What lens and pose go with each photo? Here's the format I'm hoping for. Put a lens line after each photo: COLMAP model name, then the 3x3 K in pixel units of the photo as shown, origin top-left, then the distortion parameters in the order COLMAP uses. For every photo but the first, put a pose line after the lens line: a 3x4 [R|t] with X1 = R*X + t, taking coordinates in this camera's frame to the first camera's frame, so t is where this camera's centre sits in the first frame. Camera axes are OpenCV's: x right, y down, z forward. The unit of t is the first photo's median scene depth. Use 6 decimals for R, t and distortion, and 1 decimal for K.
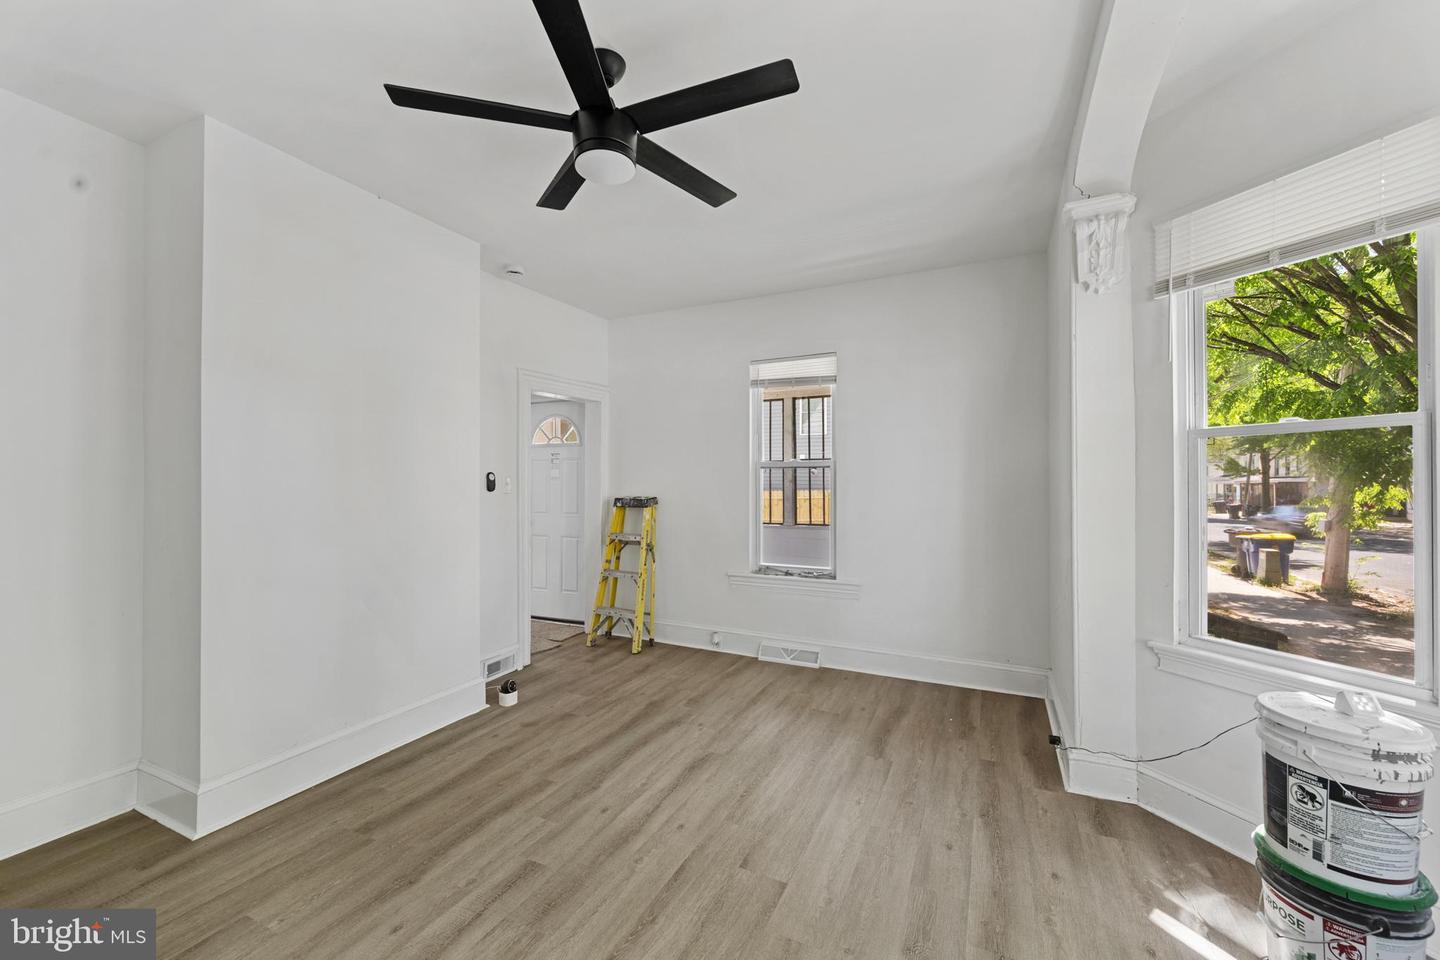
lens RADIAL K [[575.4, 0, 717.5], [0, 575.4, 481.1], [0, 0, 1]] dist [0.000691, -0.000505]
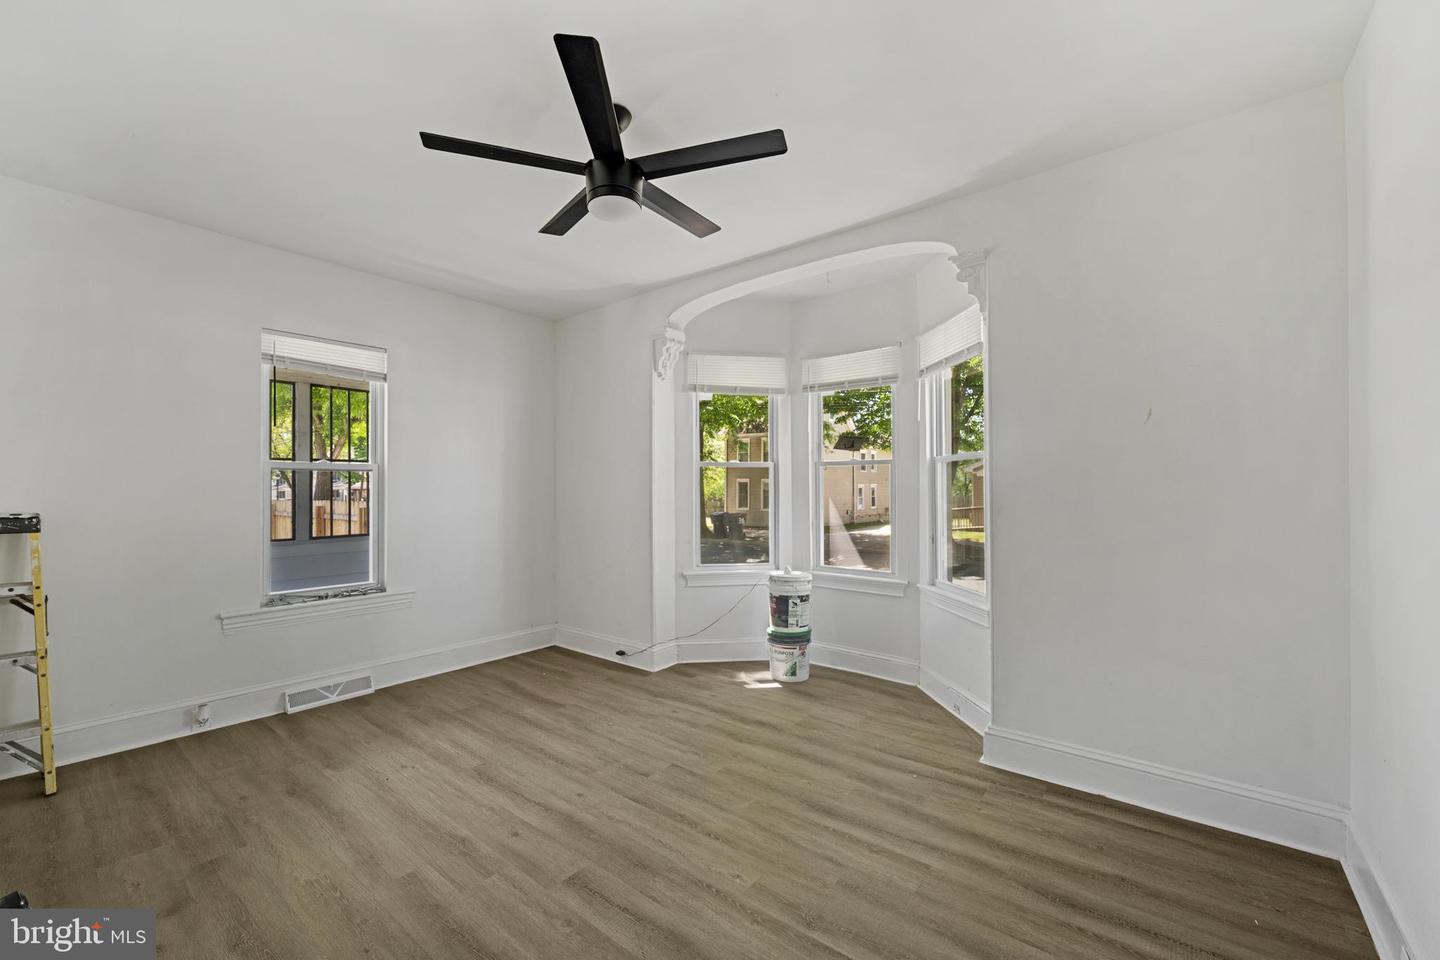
lens RADIAL K [[575.4, 0, 729.0], [0, 575.4, 484.0], [0, 0, 1]] dist [0.000691, -0.000505]
pose [[0.208413, 0.008317, 0.978005, -1.009875], [-0.004684, 0.999961, -0.007506, 0.000738], [-0.978030, -0.003017, 0.208444, 0.440939]]
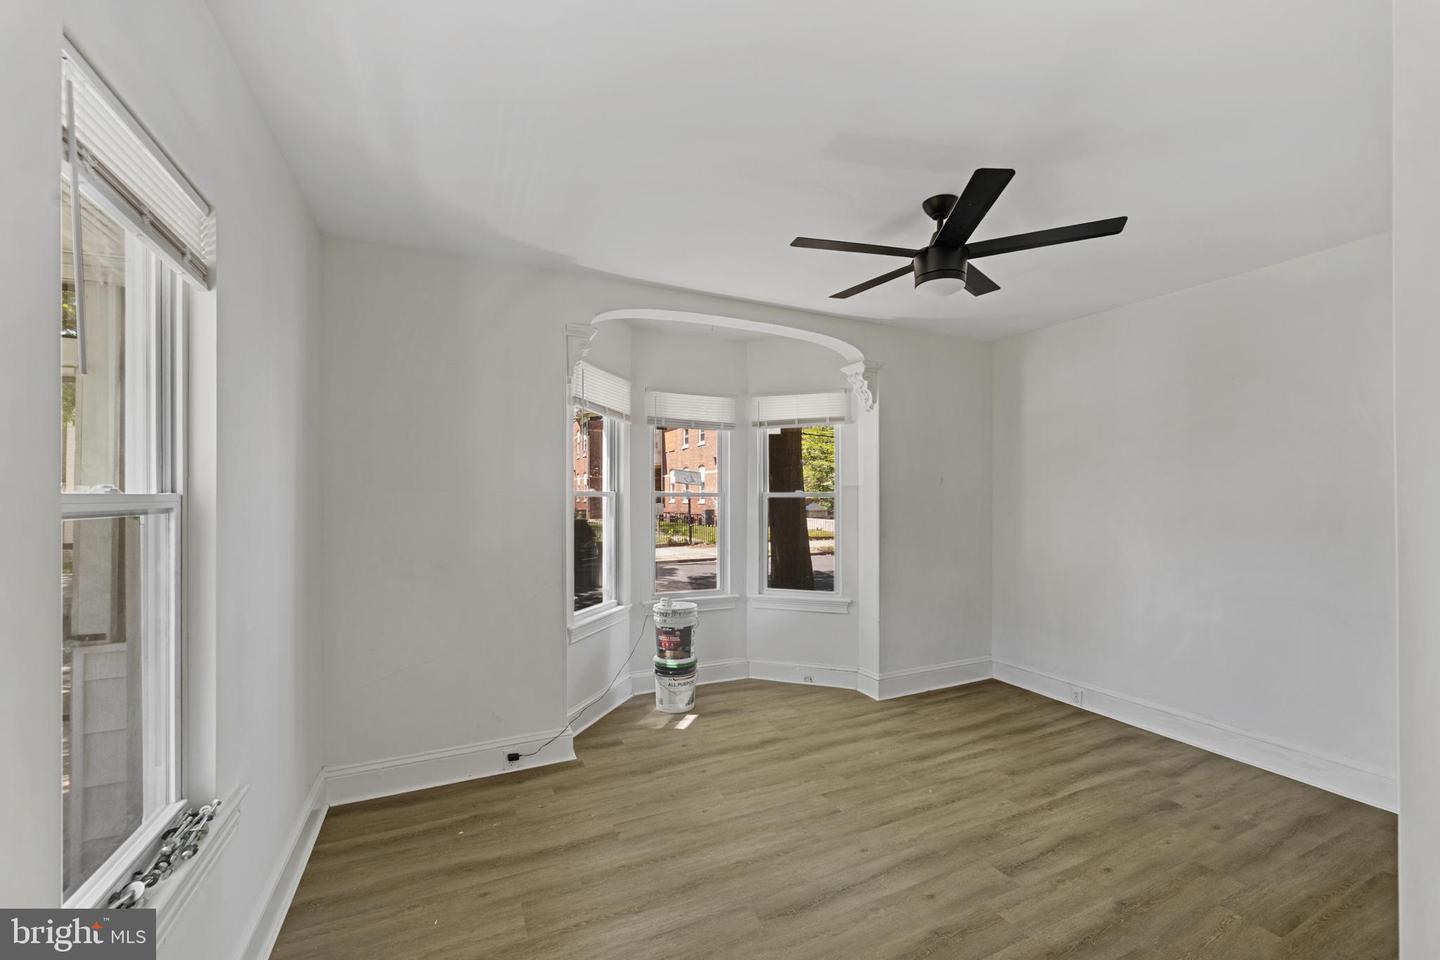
lens RADIAL K [[575.4, 0, 720.4], [0, 575.4, 492.6], [0, 0, 1]] dist [0.000691, -0.000505]
pose [[-0.782399, 0.004590, 0.622761, -0.487910], [-0.004087, 0.999913, -0.012505, -0.058687], [-0.622764, -0.012329, -0.782312, 1.856010]]
